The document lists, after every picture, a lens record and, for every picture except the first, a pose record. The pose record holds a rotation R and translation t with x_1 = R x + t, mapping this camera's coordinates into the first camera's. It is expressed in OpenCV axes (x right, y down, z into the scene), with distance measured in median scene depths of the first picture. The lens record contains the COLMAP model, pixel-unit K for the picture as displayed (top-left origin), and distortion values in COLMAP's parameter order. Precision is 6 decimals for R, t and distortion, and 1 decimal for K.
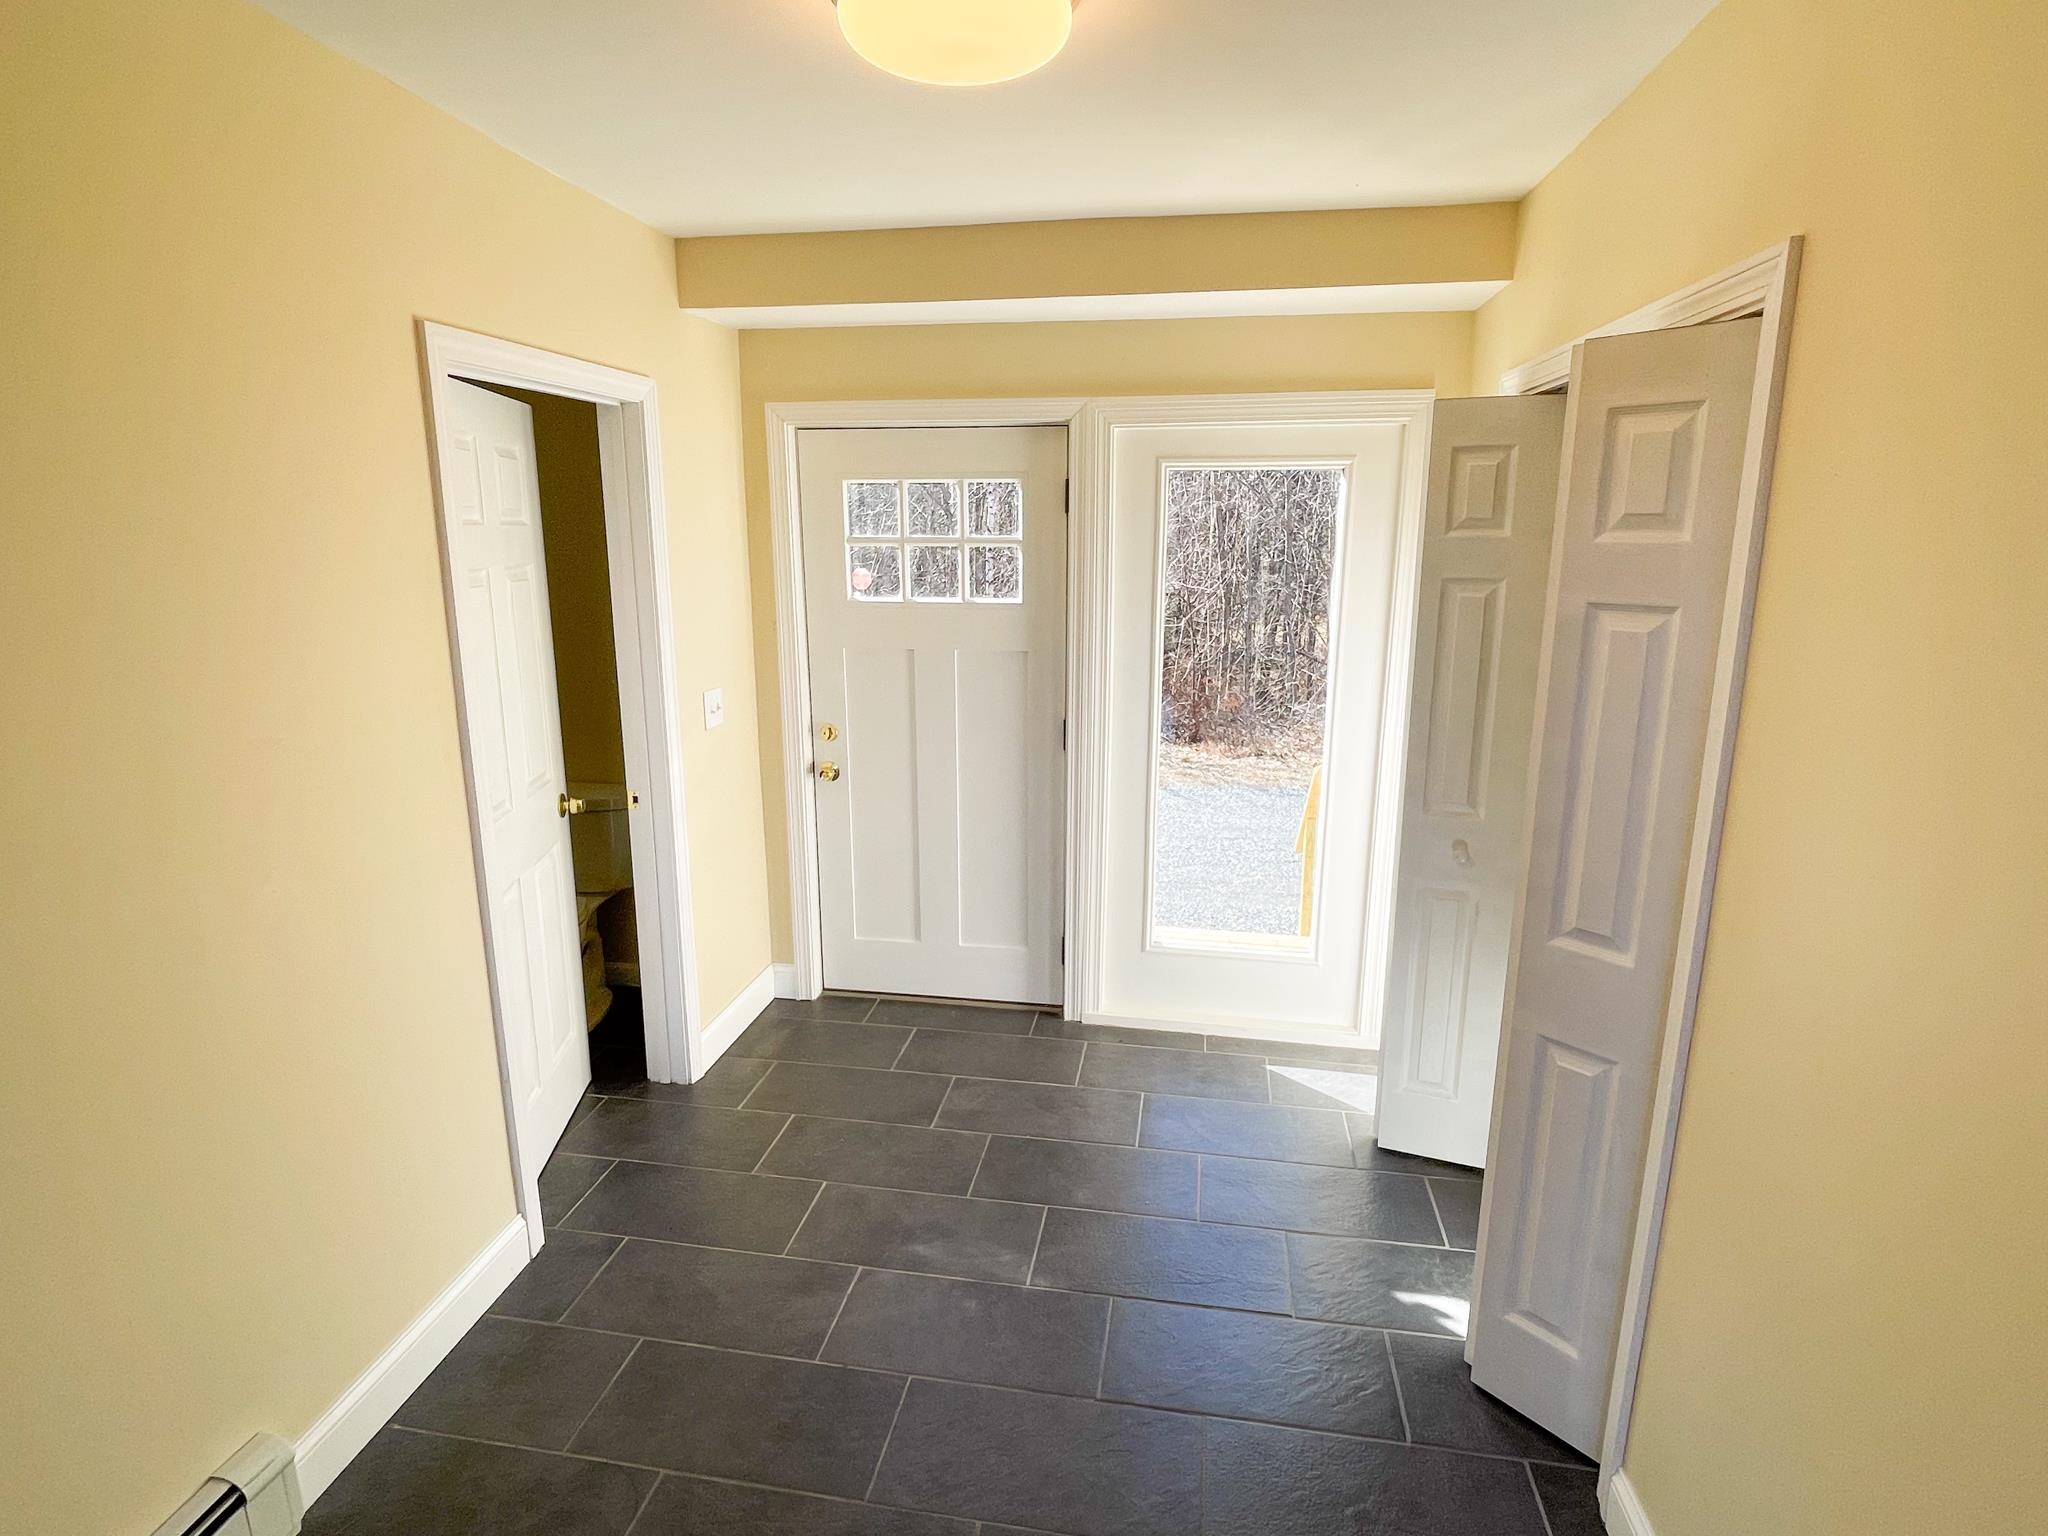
lens RADIAL K [[1051.5, 0, 1023.5], [0, 1051.5, 770.8], [0, 0, 1]] dist [-0.002808, -0.000920]
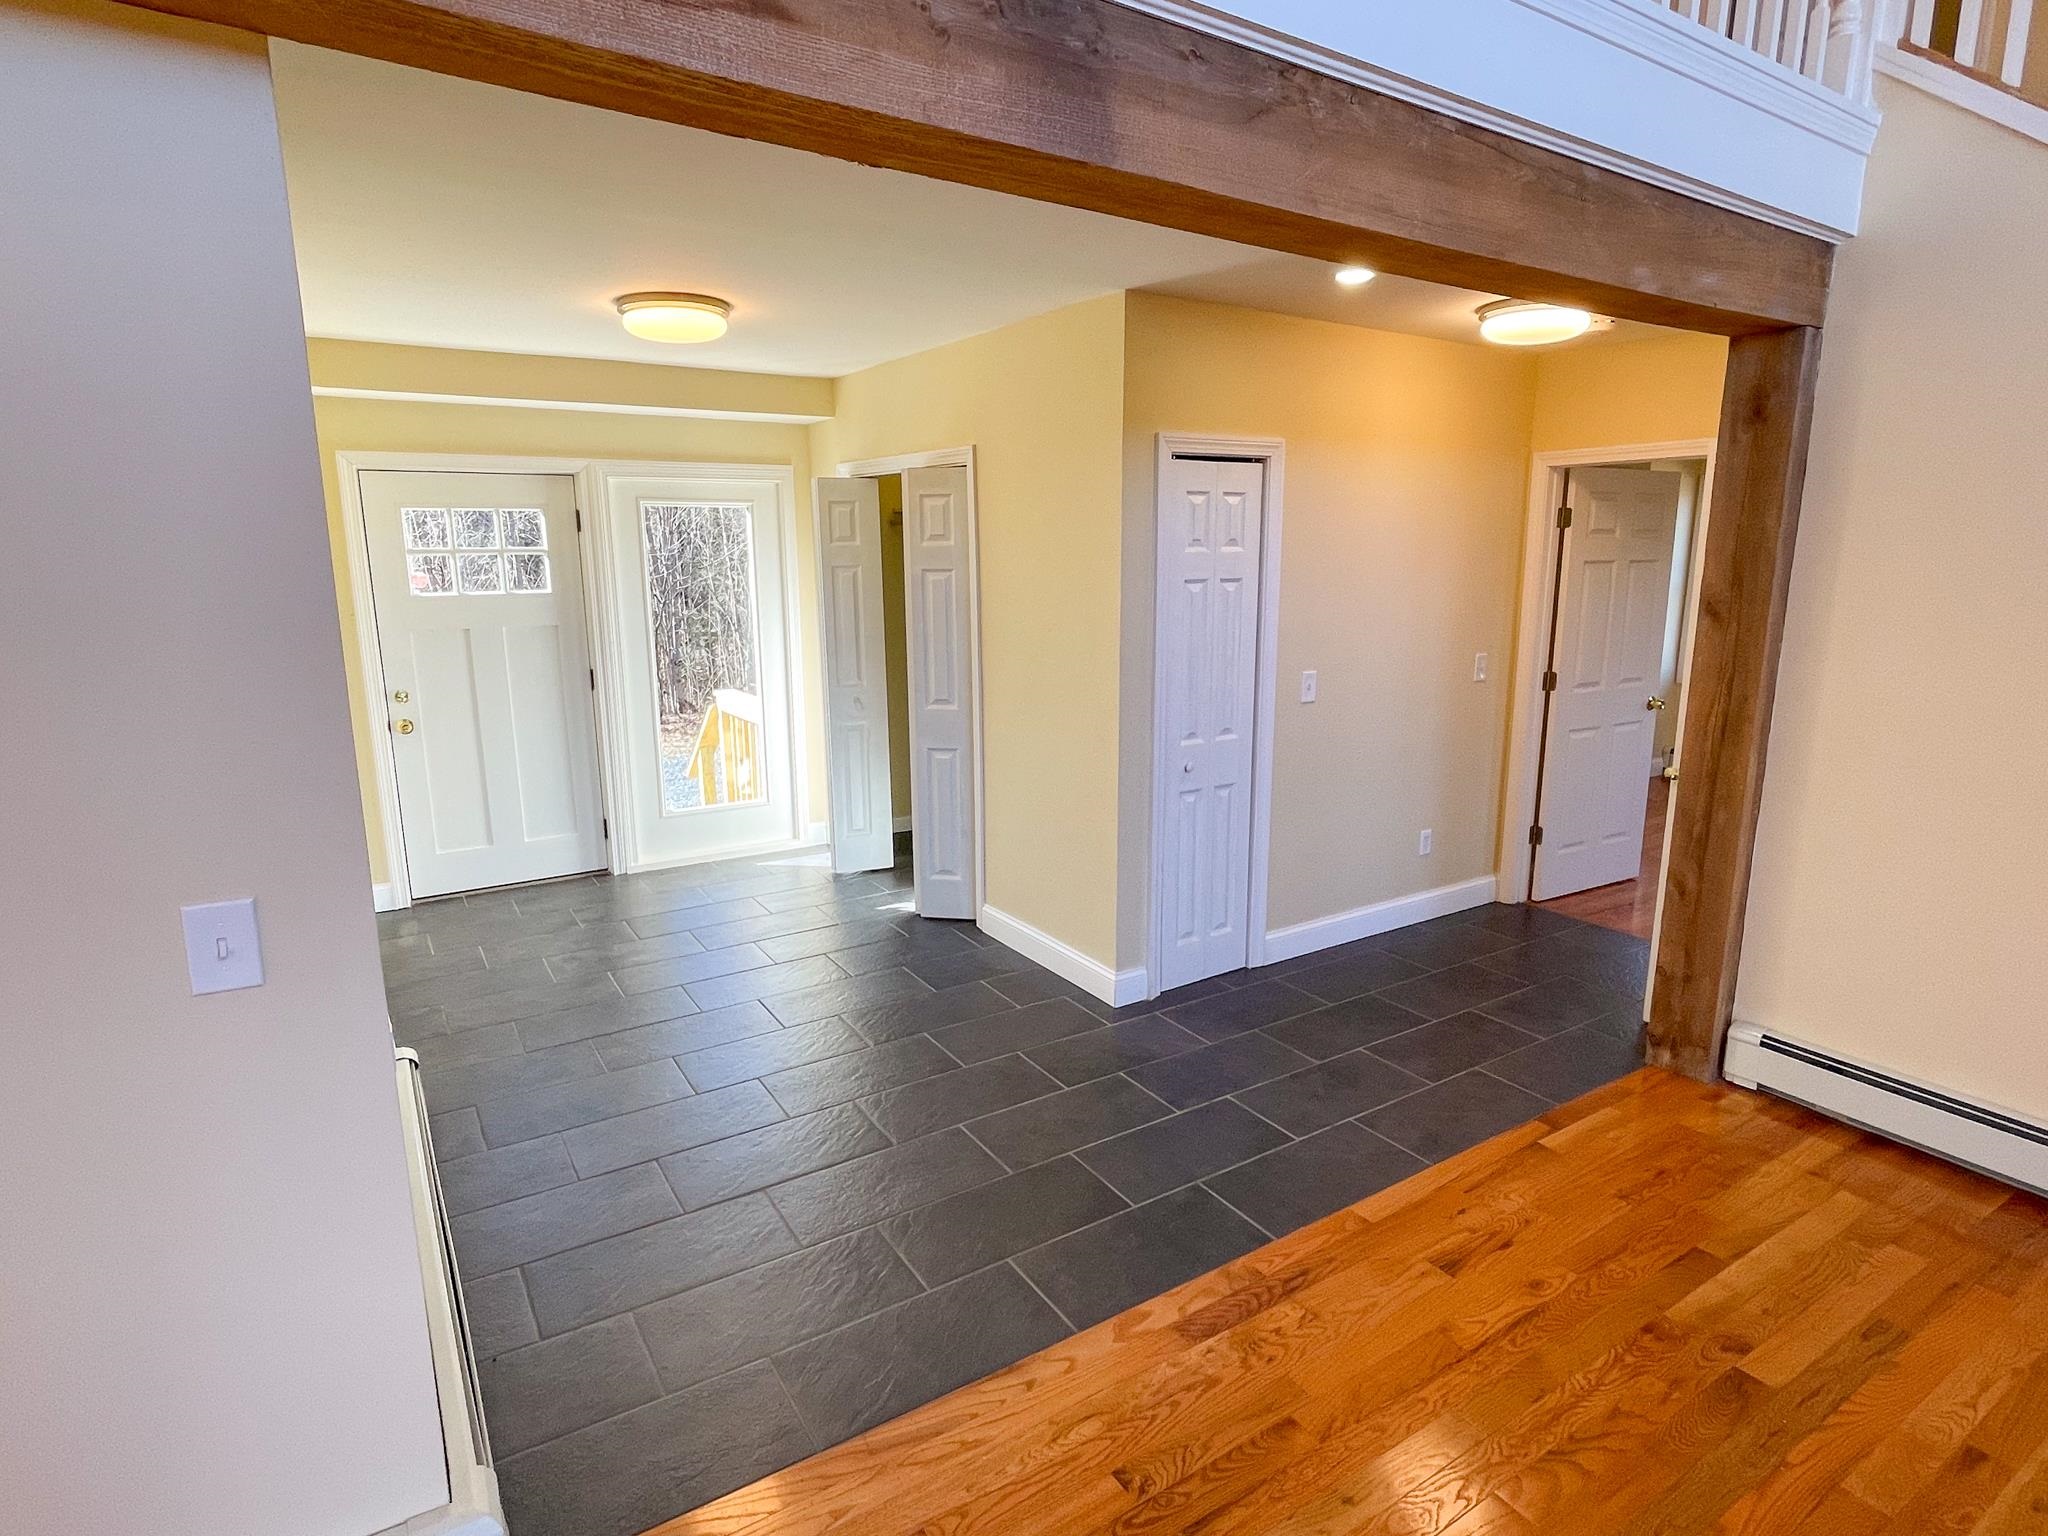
lens RADIAL K [[1075.4, 0, 1033.1], [0, 1075.4, 765.9], [0, 0, 1]] dist [-0.005470, -0.001026]
pose [[0.736716, -0.137620, 0.662050, -0.568236], [0.155449, 0.987317, 0.032252, 0.145679], [-0.658092, 0.079155, 0.748765, -0.588929]]
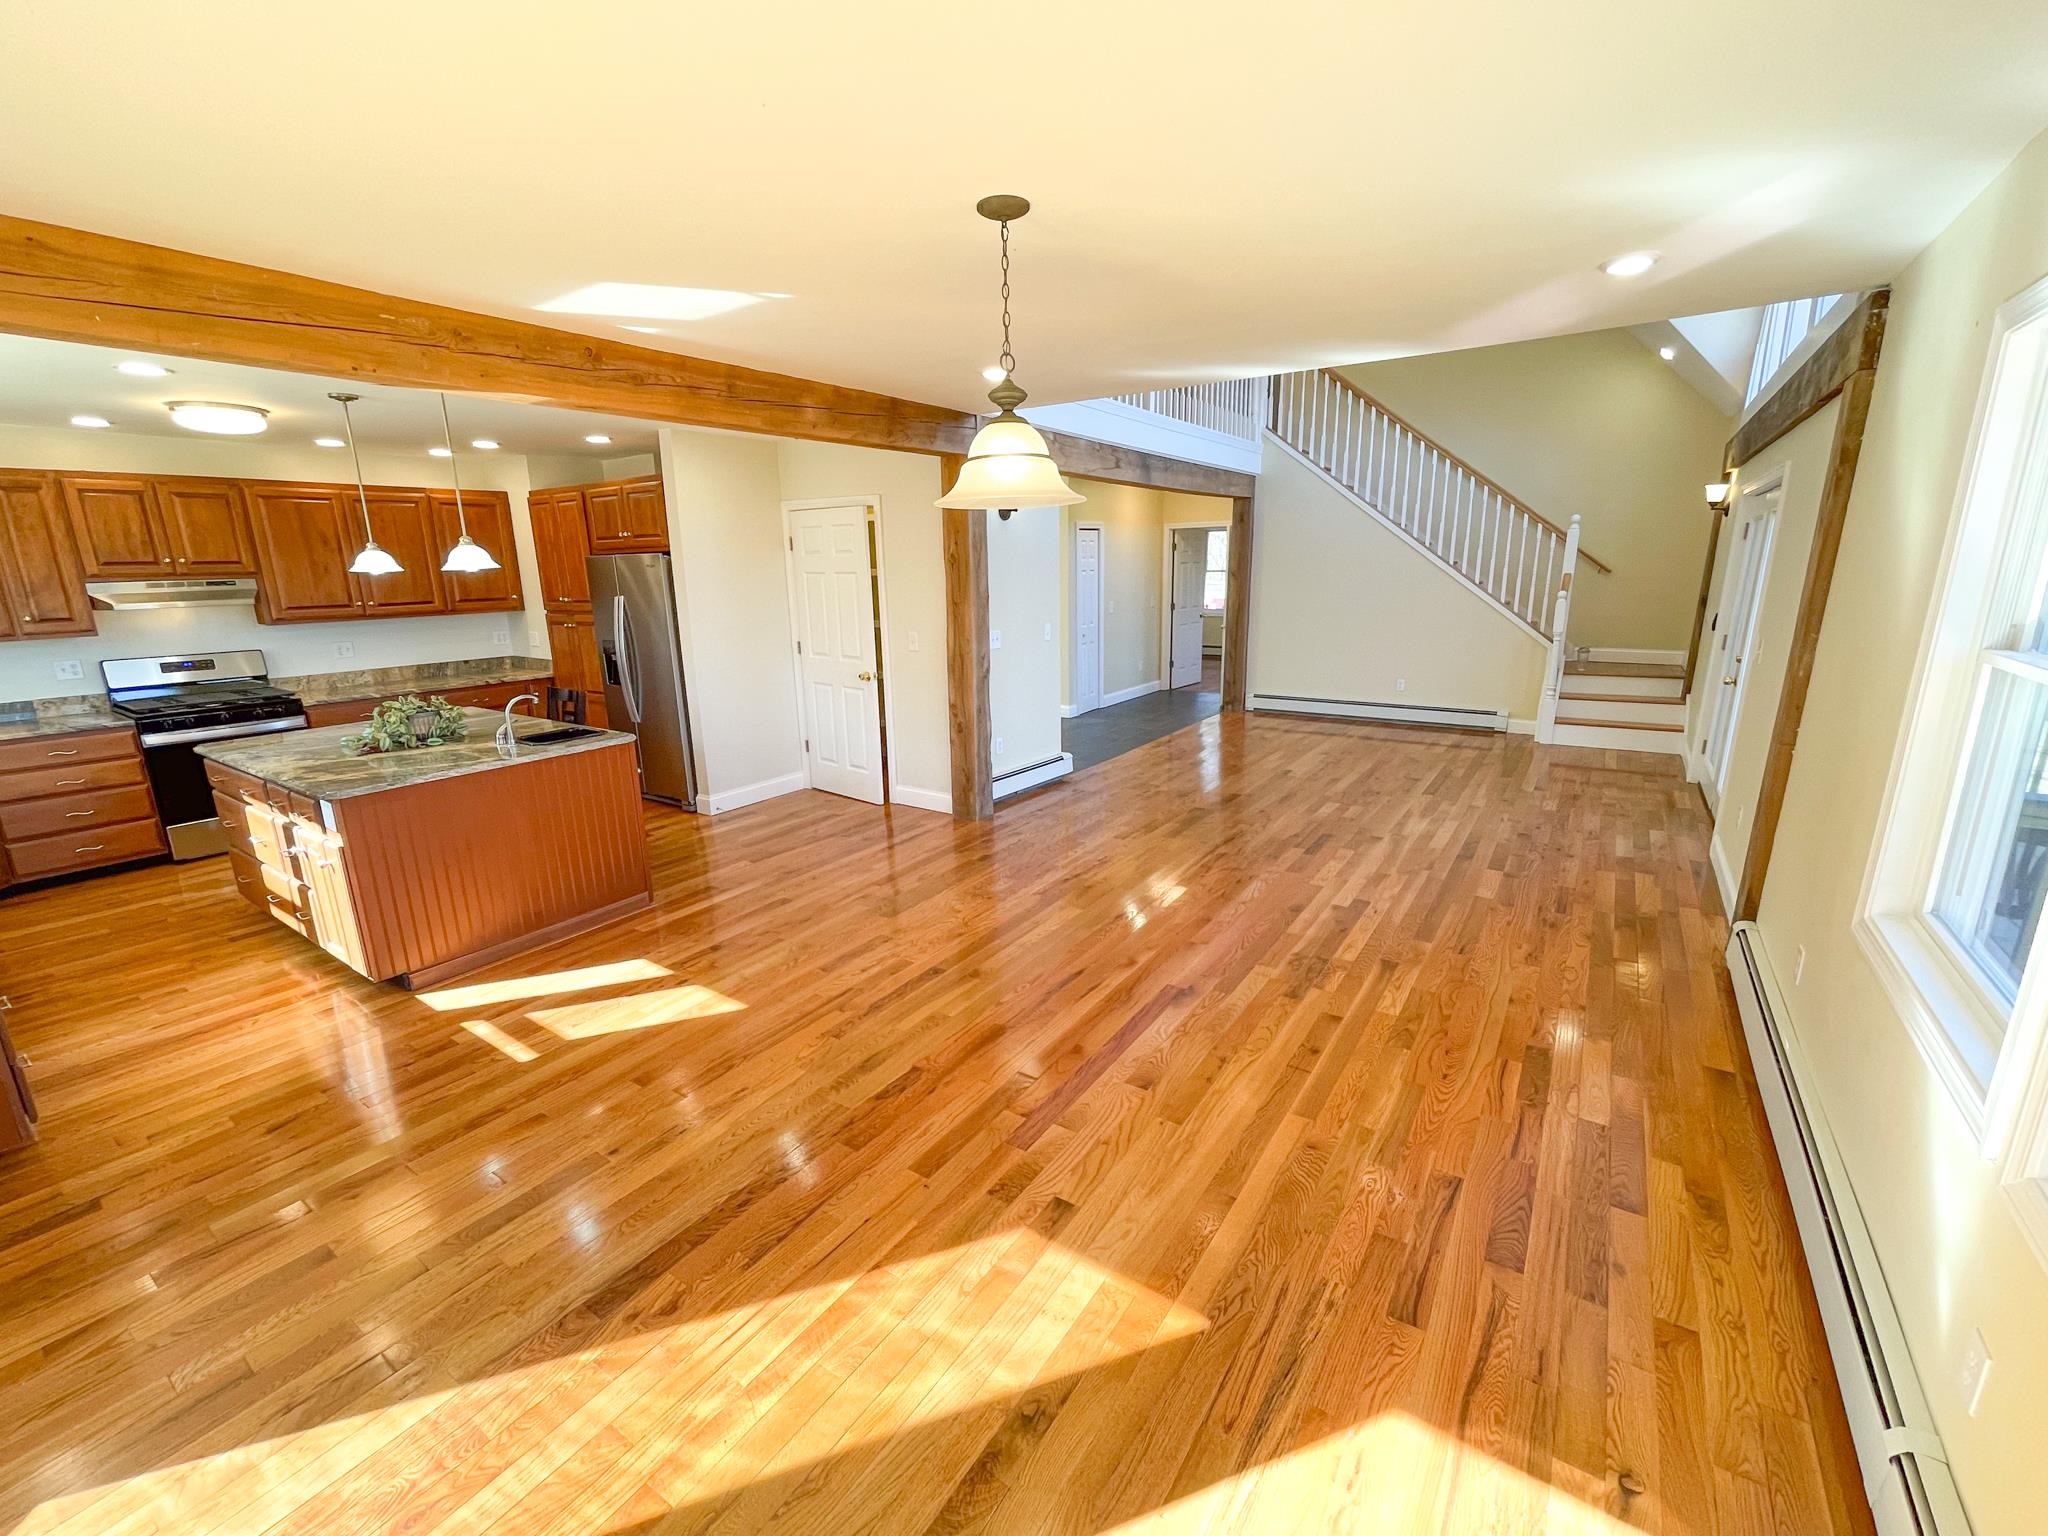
lens RADIAL K [[847.0, 0, 1024.0], [0, 847.0, 768.0], [0, 0, 1]] dist [-0.009387, 0.000673]
pose [[0.409275, -0.230826, 0.882731, -2.291728], [0.222871, 0.963455, 0.148602, 0.176324], [-0.884773, 0.135916, 0.445762, -0.812115]]
